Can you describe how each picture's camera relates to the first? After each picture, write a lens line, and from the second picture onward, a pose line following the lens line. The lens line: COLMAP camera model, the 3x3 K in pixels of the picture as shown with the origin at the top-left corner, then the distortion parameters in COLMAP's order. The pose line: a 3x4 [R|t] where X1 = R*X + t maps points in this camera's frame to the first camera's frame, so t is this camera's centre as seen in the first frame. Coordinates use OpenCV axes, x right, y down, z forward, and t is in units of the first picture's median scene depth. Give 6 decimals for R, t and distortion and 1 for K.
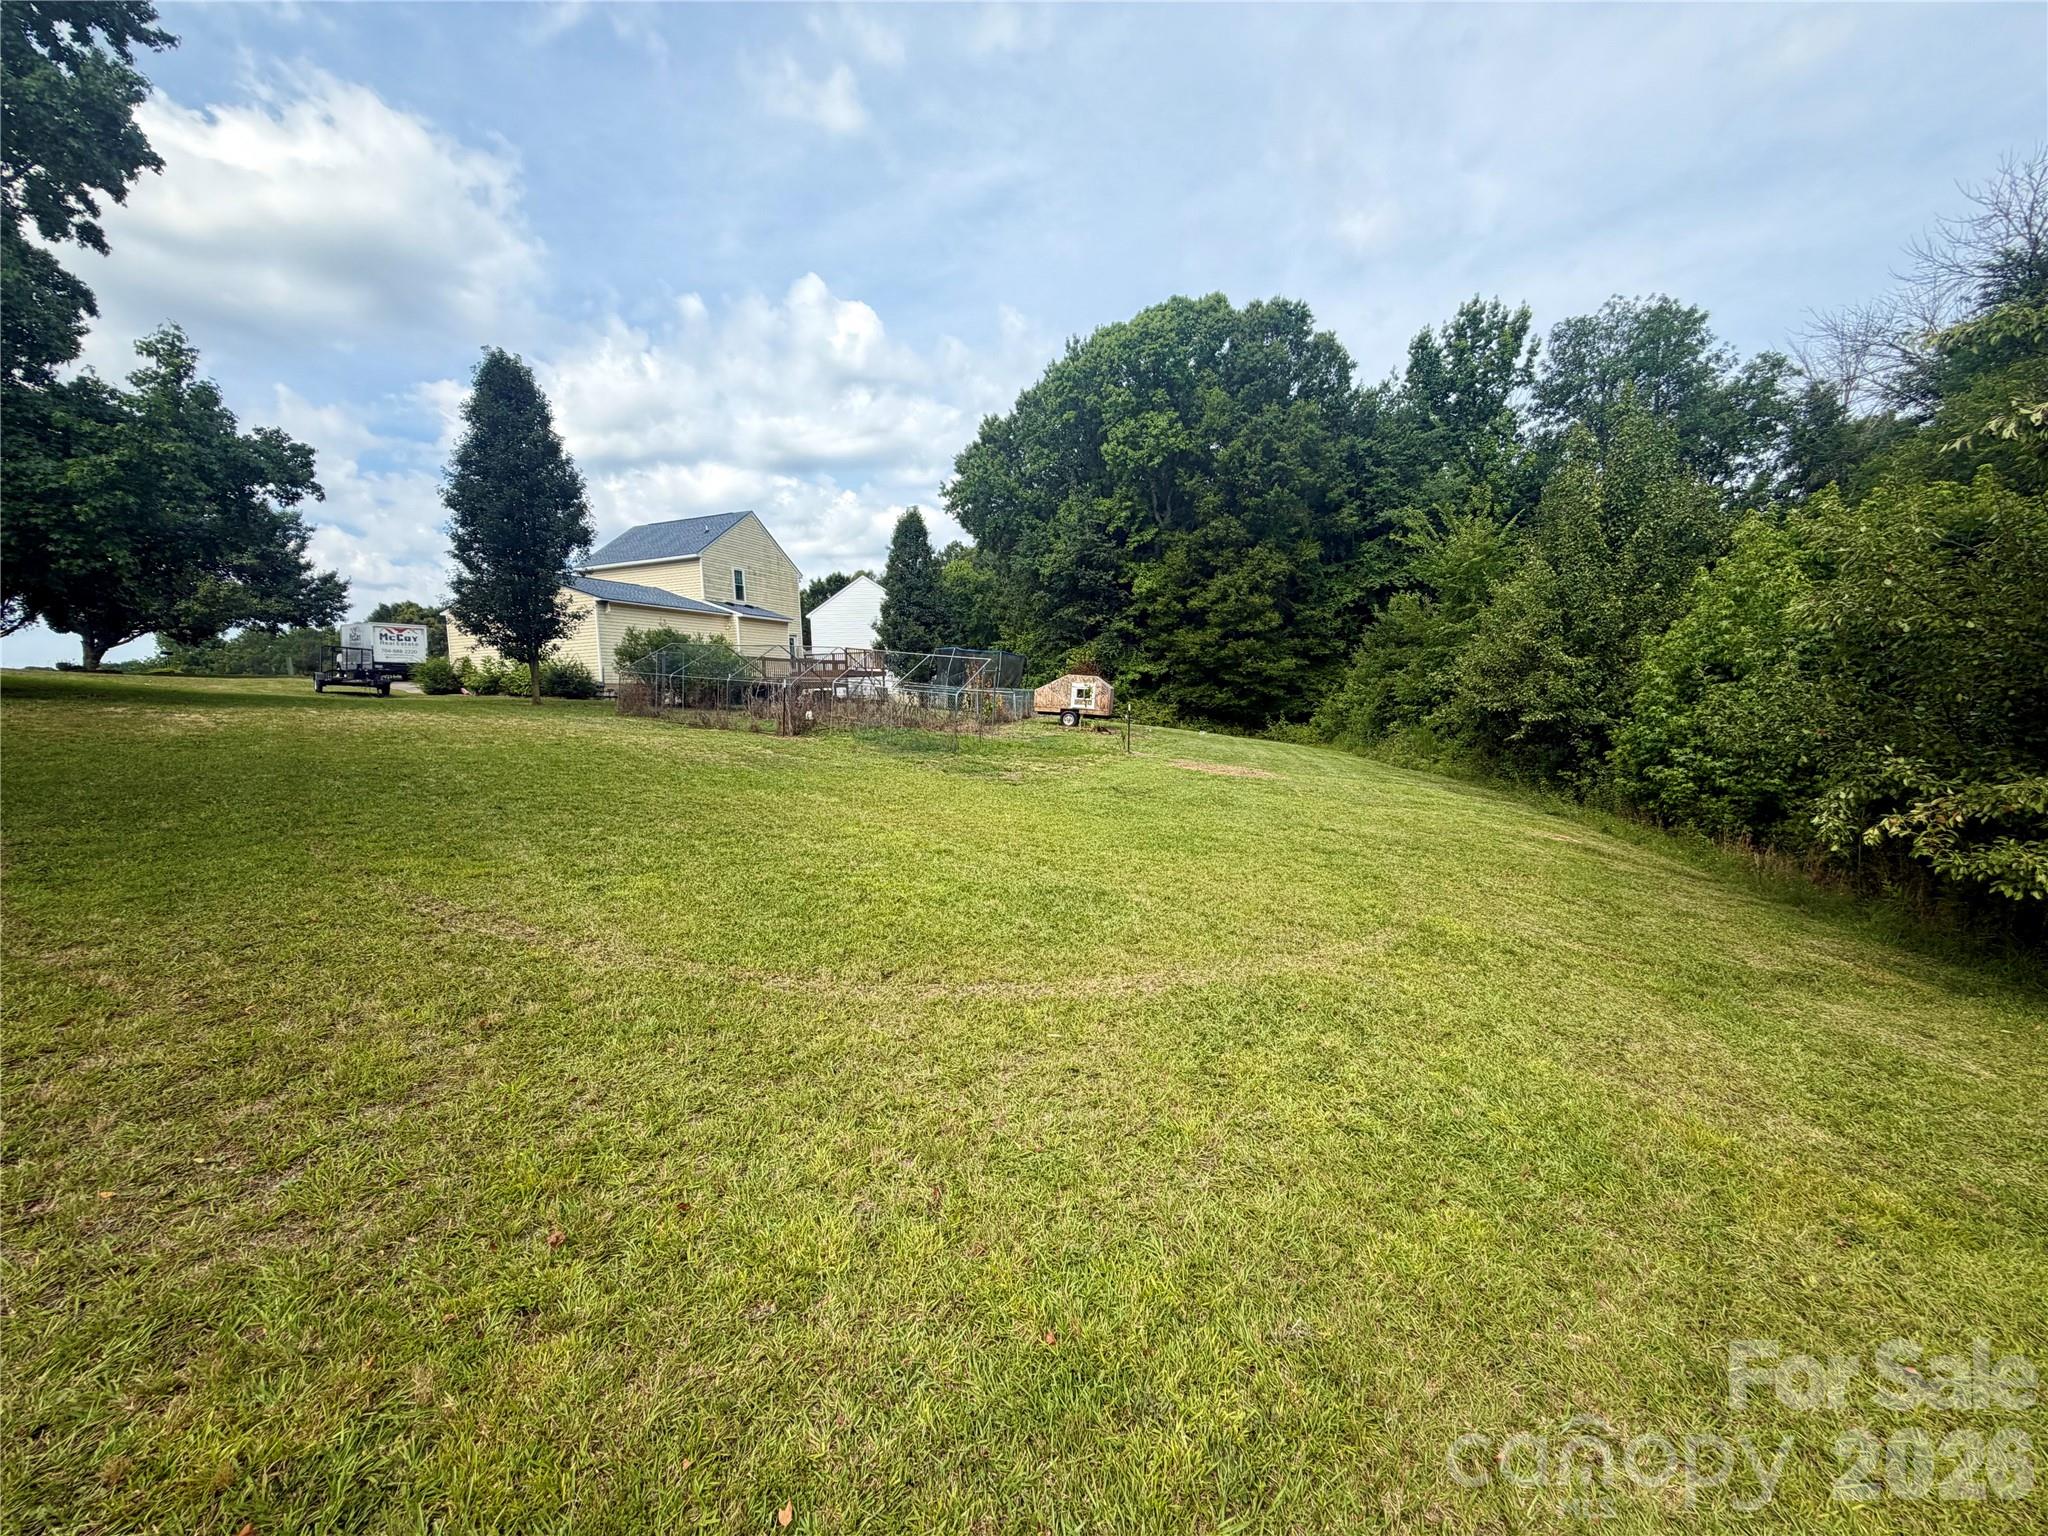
lens RADIAL K [[815.3, 0, 1024.3], [0, 815.3, 766.3], [0, 0, 1]] dist [-0.001382, 0.000062]
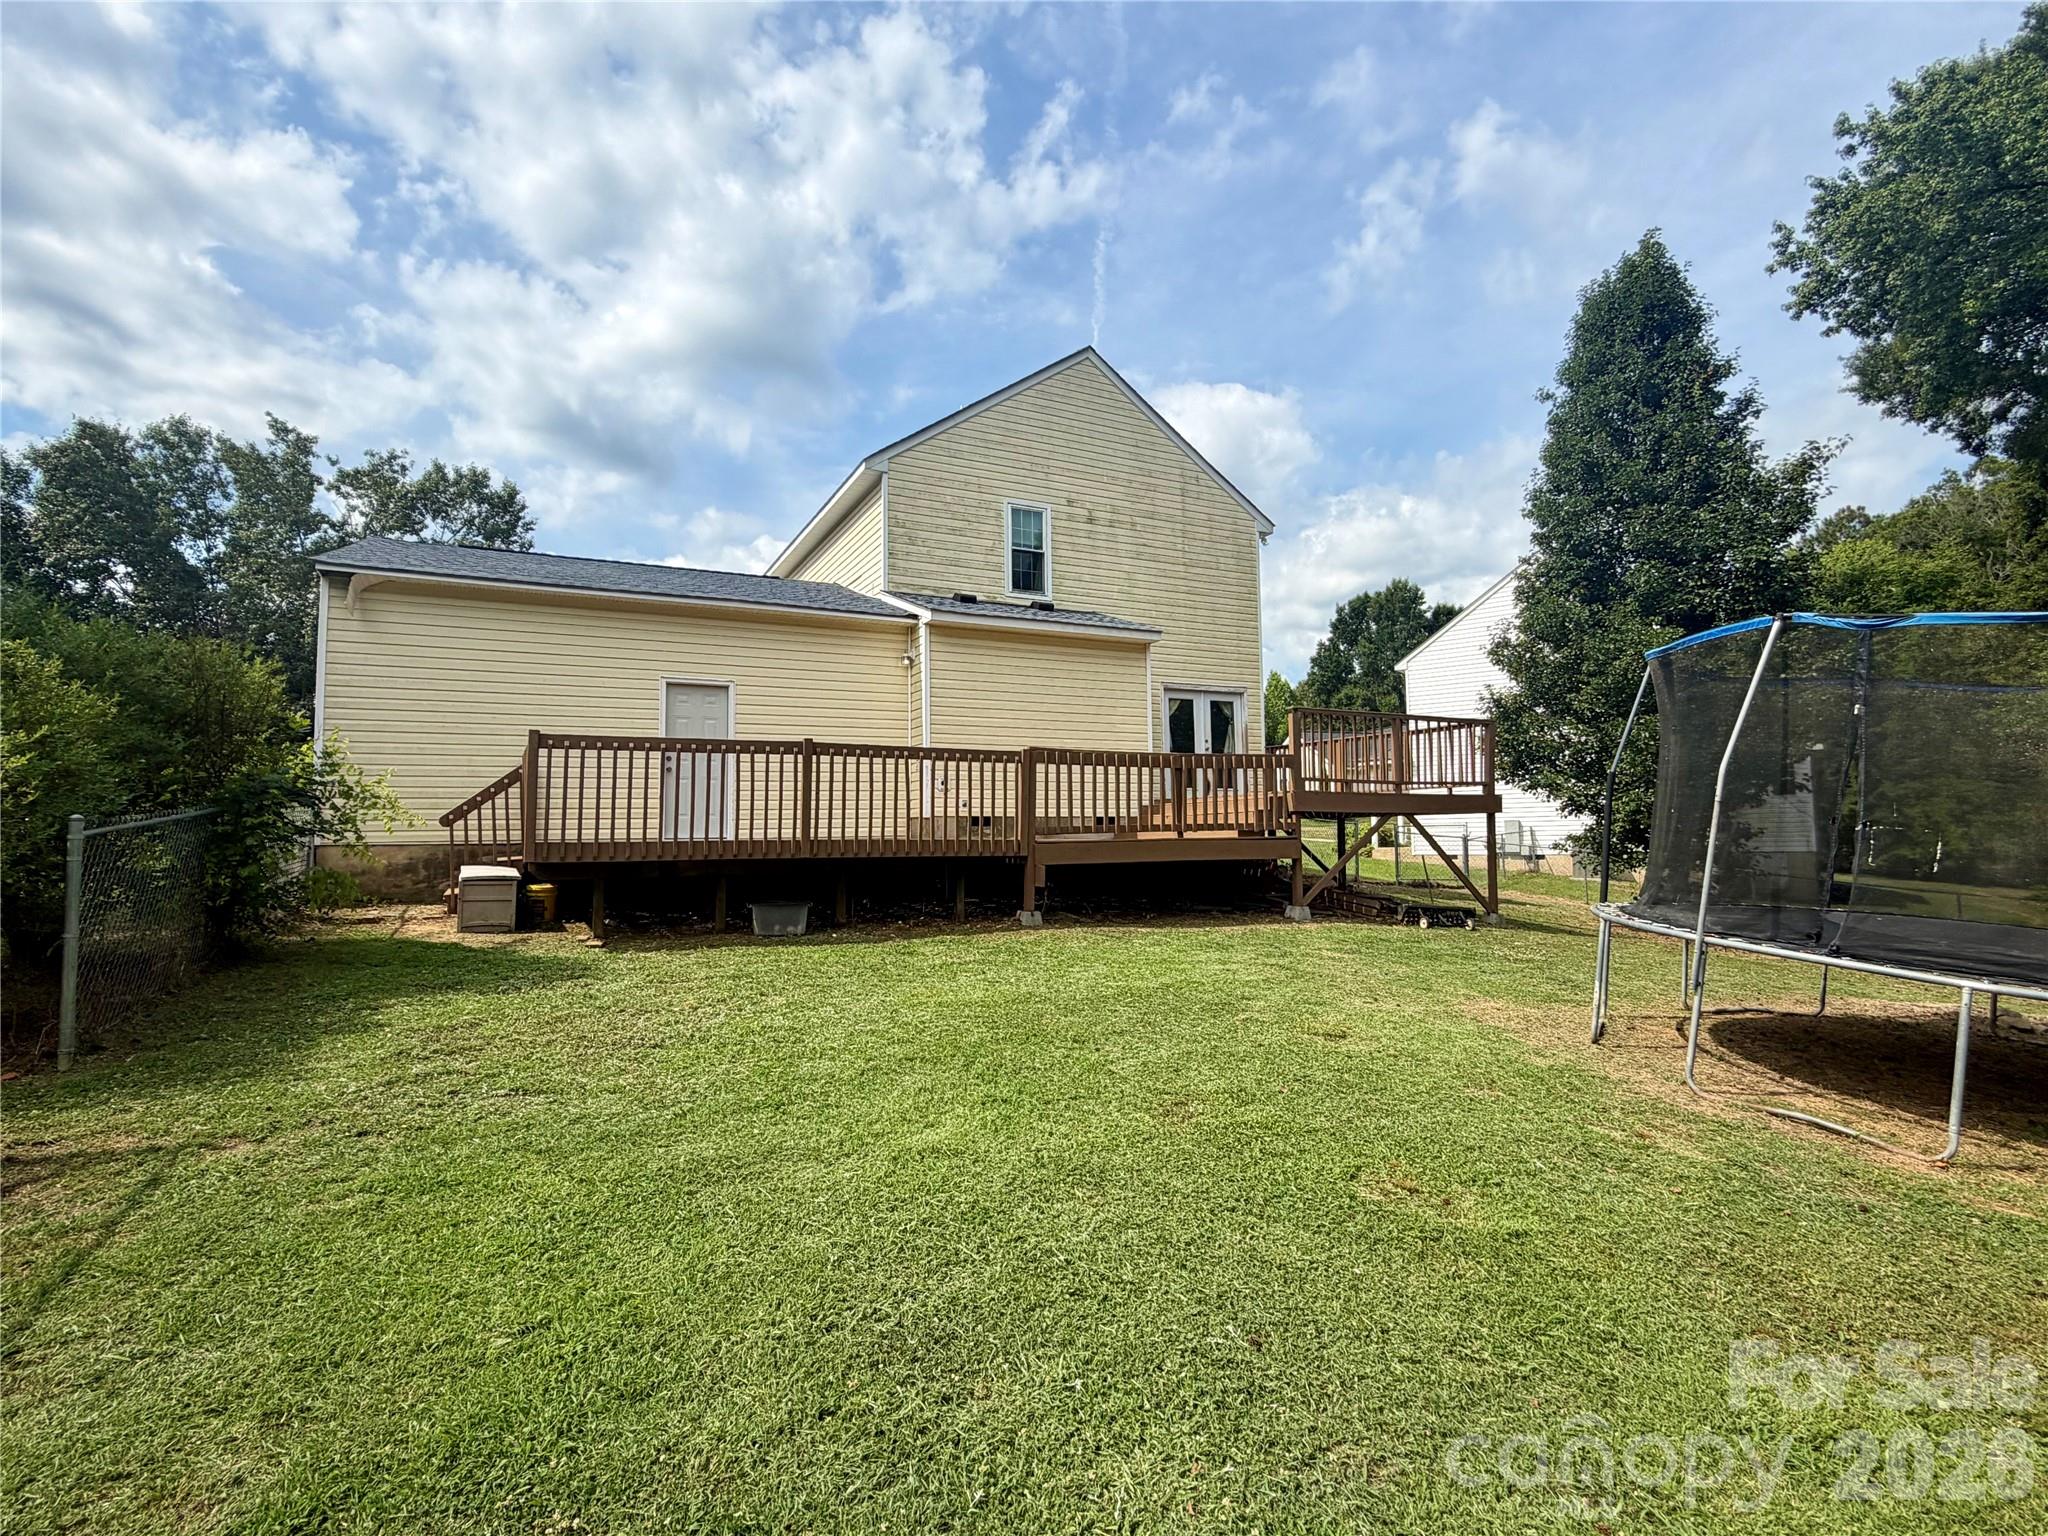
lens RADIAL K [[1011.9, 0, 1027.5], [0, 1011.9, 763.7], [0, 0, 1]] dist [-0.002271, -0.000200]
pose [[0.710343, -0.038390, -0.702808, -0.043220], [-0.074334, 0.988836, -0.129145, -0.067152], [0.699920, 0.143980, 0.699559, 0.617323]]
